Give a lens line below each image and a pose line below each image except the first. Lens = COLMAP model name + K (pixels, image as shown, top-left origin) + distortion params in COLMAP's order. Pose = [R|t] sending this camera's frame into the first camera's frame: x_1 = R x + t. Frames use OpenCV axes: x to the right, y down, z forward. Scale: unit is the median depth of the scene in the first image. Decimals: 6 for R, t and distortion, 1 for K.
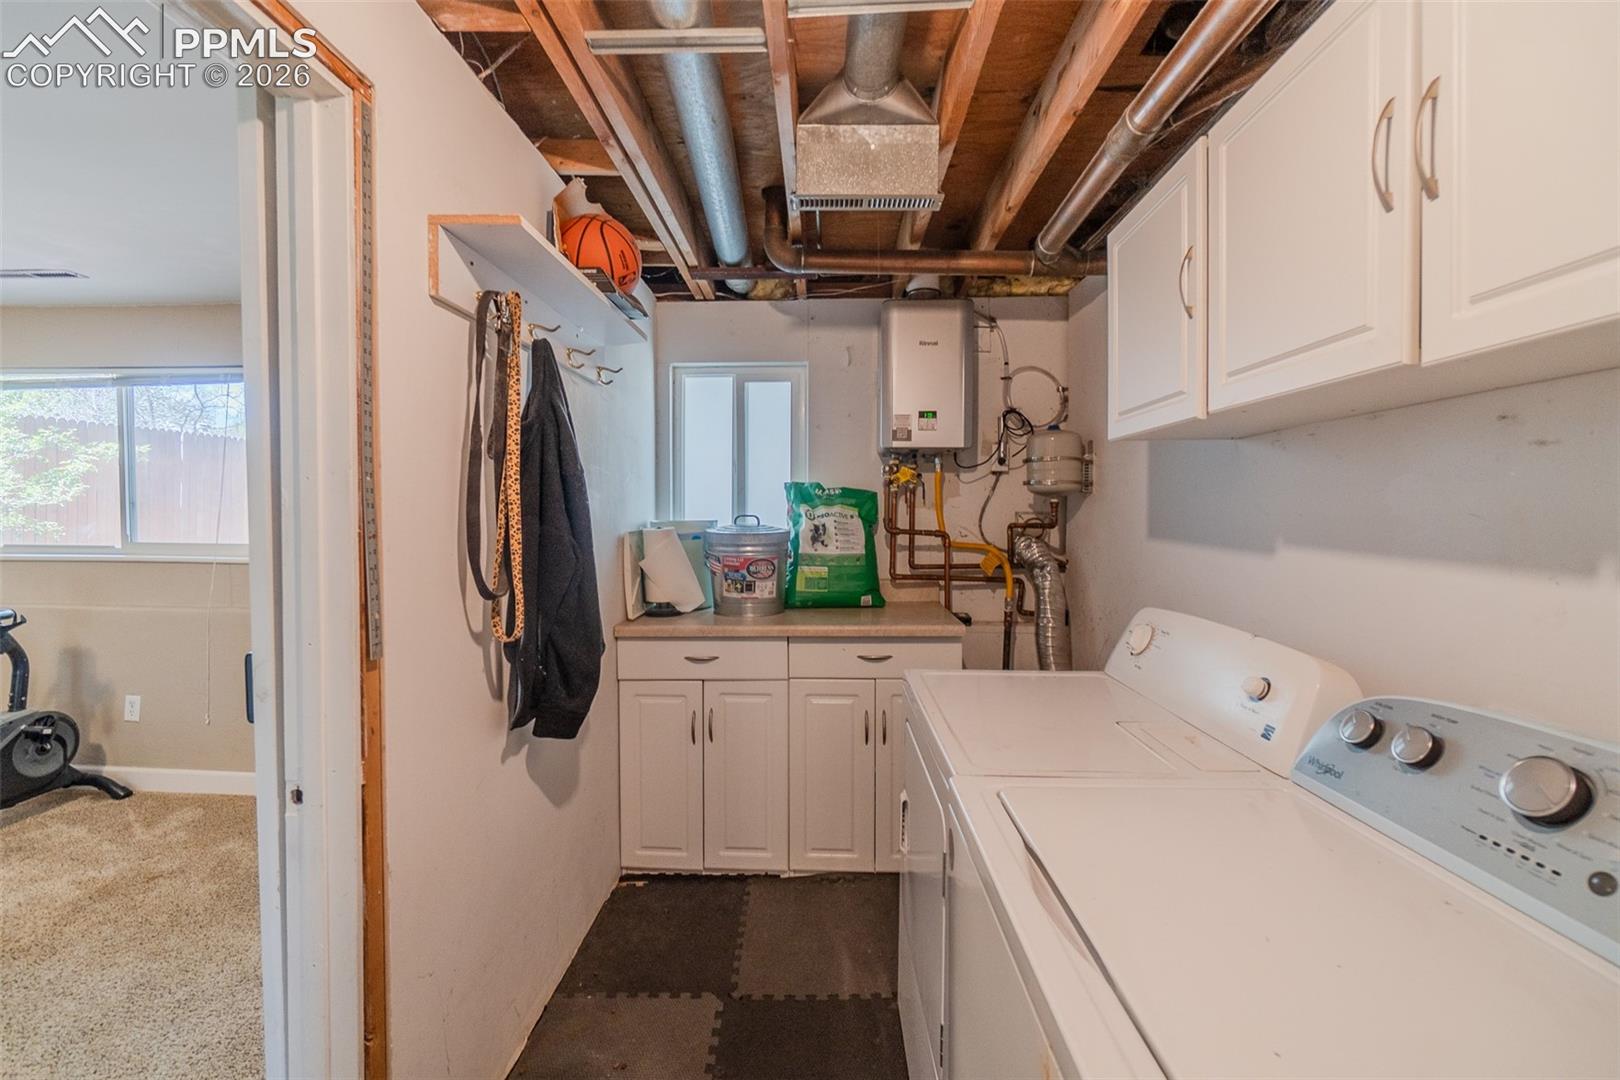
lens RADIAL K [[695.5, 0, 798.7], [0, 695.5, 533.0], [0, 0, 1]] dist [-0.004171, 0.000348]
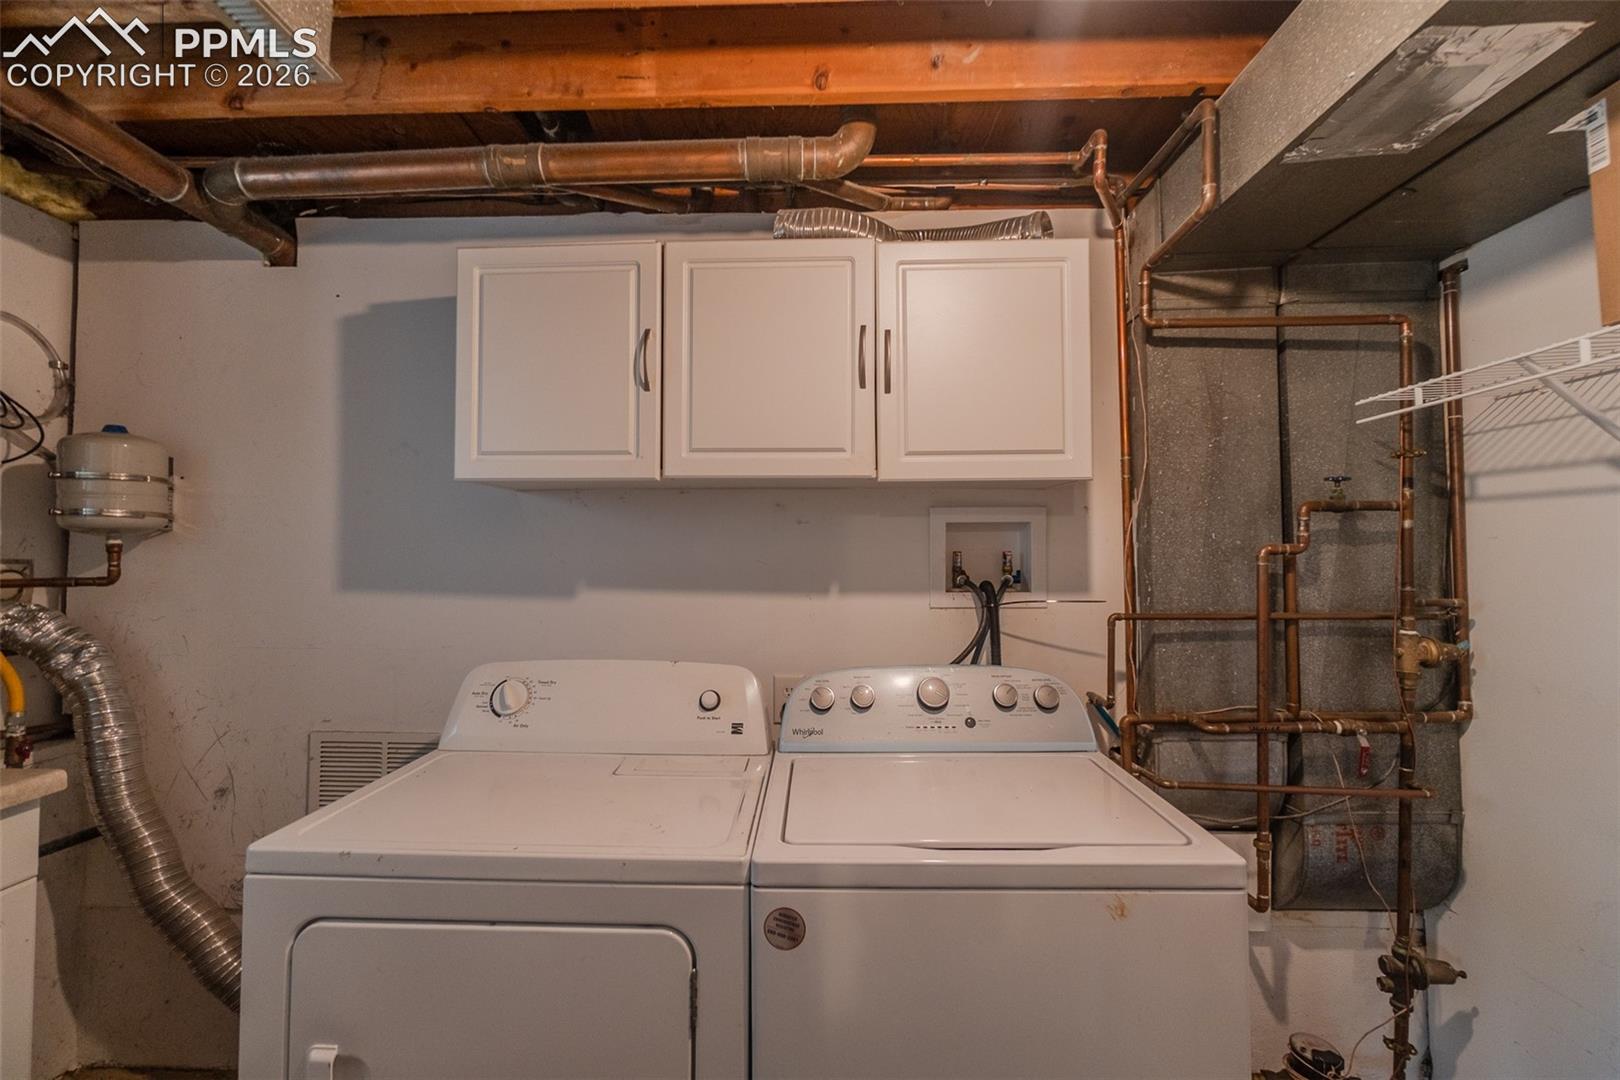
lens RADIAL K [[695.5, 0, 798.7], [0, 695.5, 533.0], [0, 0, 1]] dist [-0.004171, 0.000348]
pose [[-0.004463, 0.031348, 0.999499, -0.286497], [0.029136, 0.999088, -0.031205, -0.017105], [-0.999565, 0.028982, -0.005373, 0.384556]]
